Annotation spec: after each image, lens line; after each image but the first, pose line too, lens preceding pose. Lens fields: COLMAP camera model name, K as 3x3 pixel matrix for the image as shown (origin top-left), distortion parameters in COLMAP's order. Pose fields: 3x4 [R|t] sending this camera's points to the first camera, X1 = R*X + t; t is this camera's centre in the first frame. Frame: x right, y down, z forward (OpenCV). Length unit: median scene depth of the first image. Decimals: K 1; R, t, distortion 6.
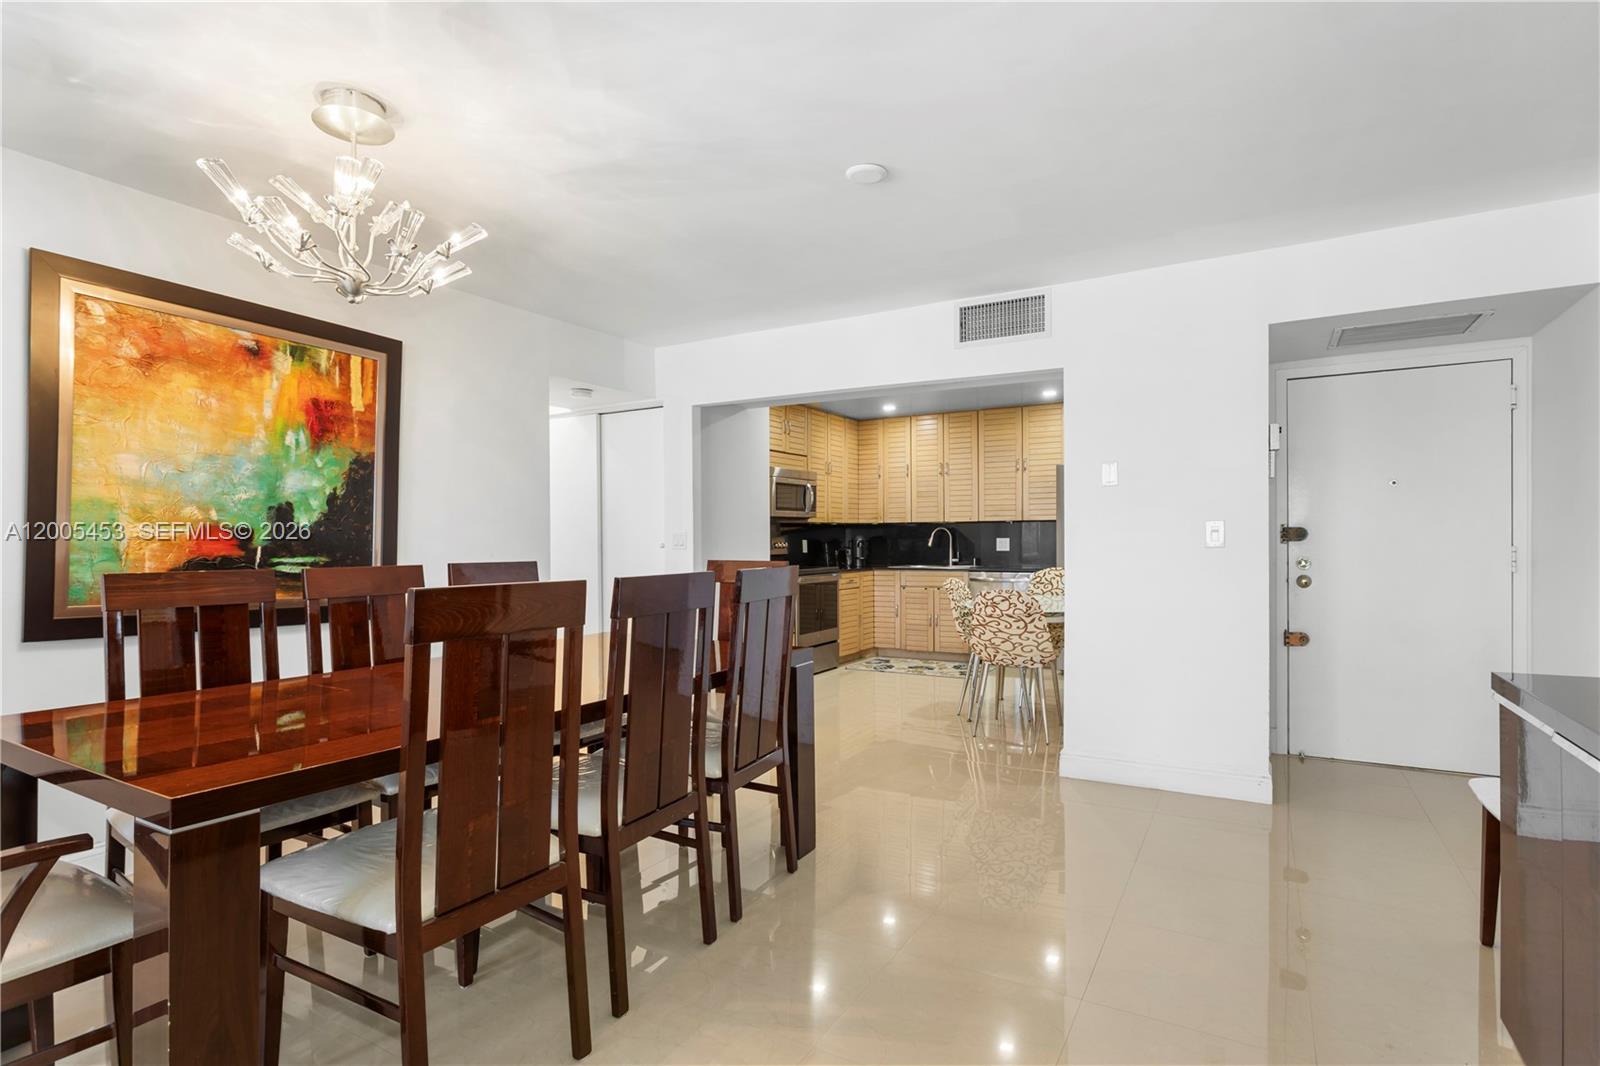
lens RADIAL K [[782.1, 0, 813.4], [0, 782.1, 536.8], [0, 0, 1]] dist [-0.011523, 0.006578]
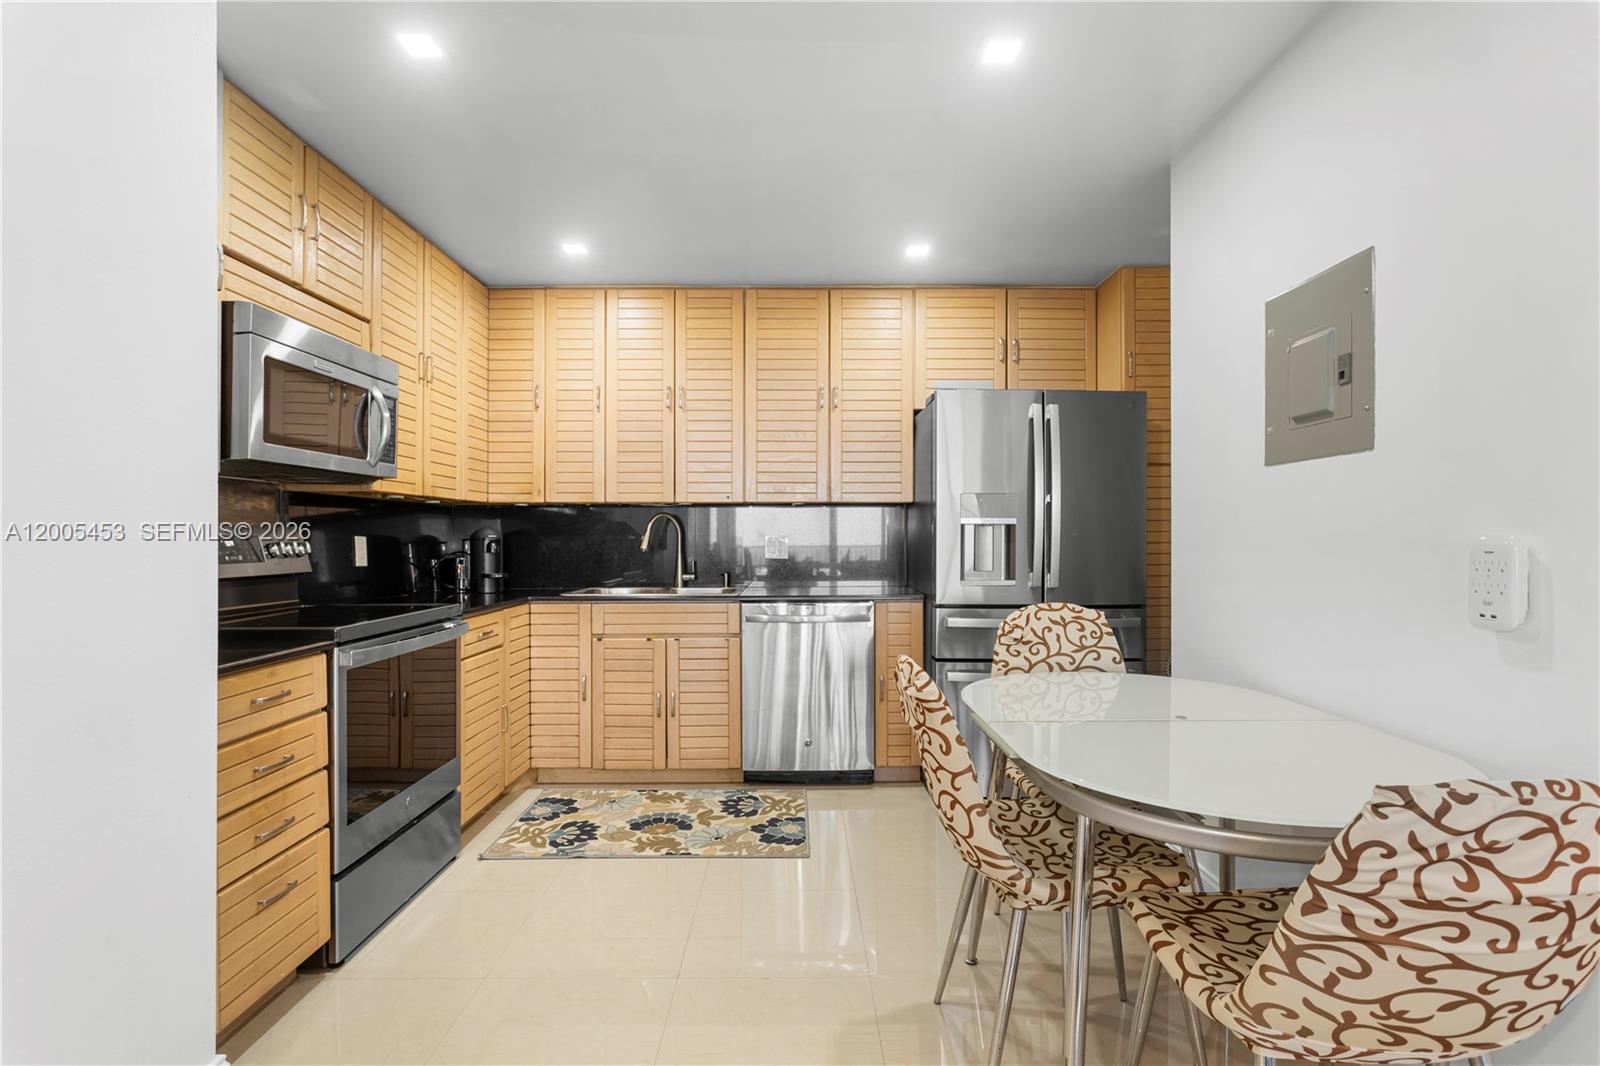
lens RADIAL K [[782.1, 0, 807.4], [0, 782.1, 538.8], [0, 0, 1]] dist [-0.011523, 0.006578]
pose [[0.867146, 0.006303, 0.498015, -0.011988], [-0.007336, 0.999973, 0.000118, 0.003950], [-0.498001, -0.003756, 0.867169, 0.546205]]
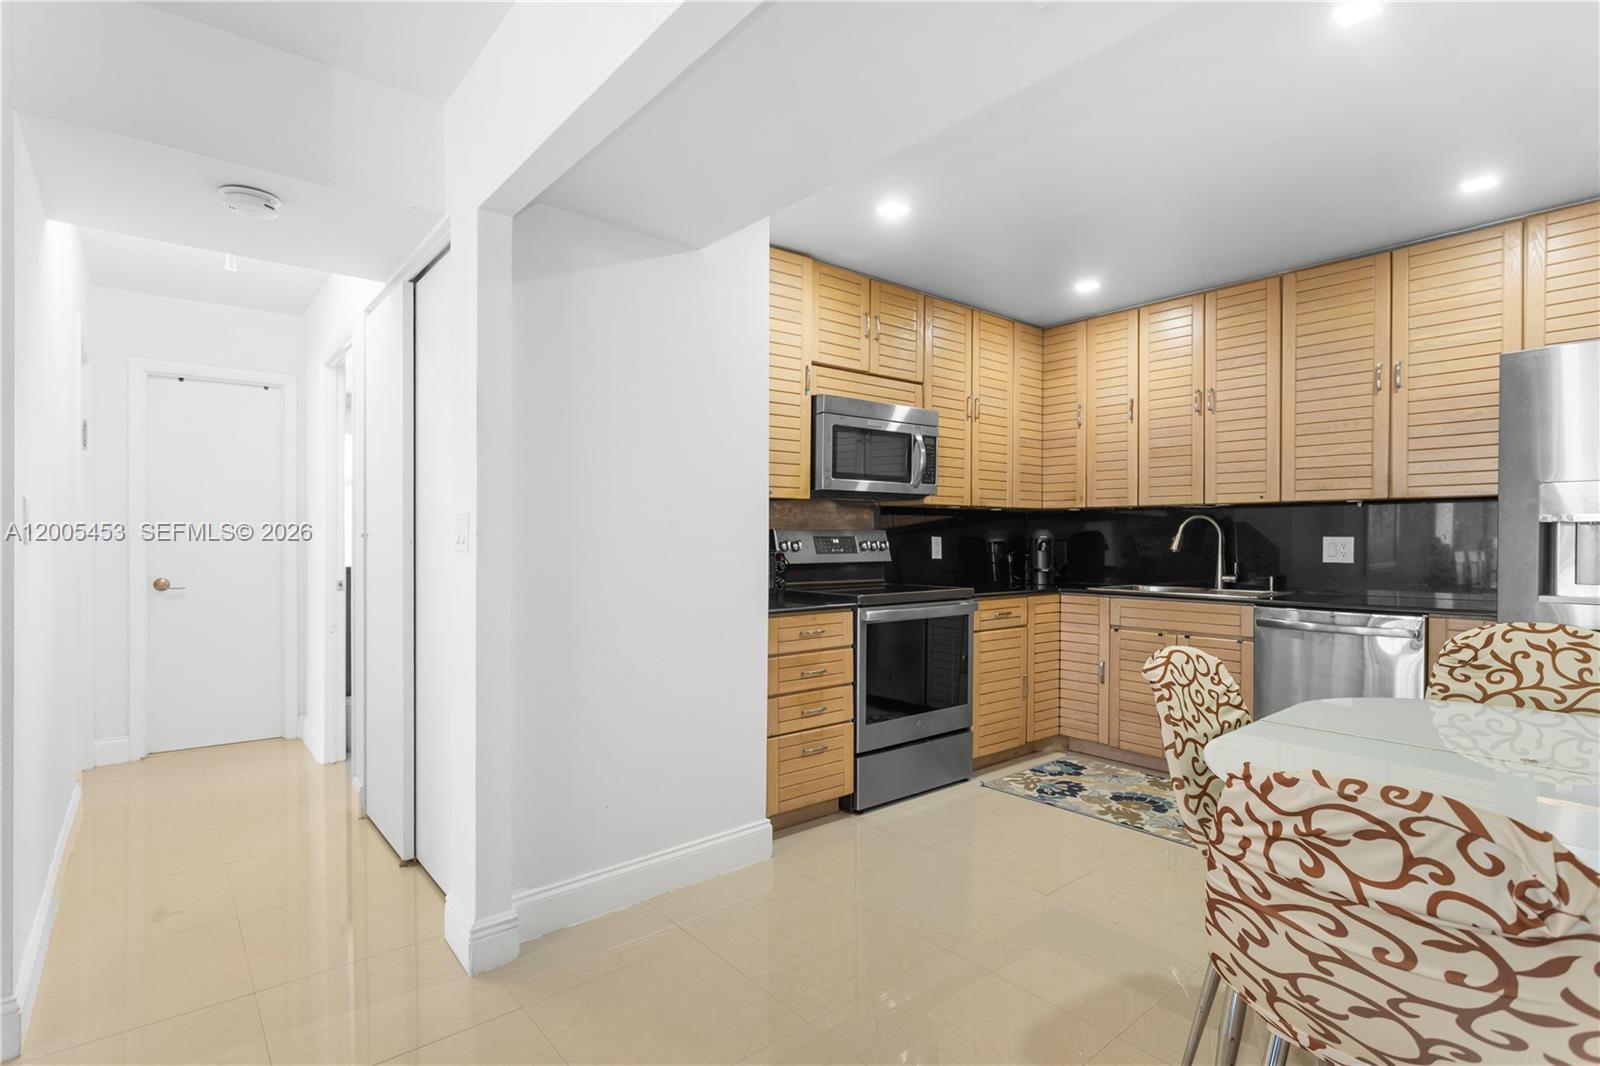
lens RADIAL K [[782.1, 0, 802.1], [0, 782.1, 535.2], [0, 0, 1]] dist [-0.011523, 0.006578]
pose [[0.936849, 0.009338, -0.349609, 0.104160], [-0.009236, 0.999955, 0.001958, 0.002934], [0.349611, 0.001394, 0.936894, 0.451521]]
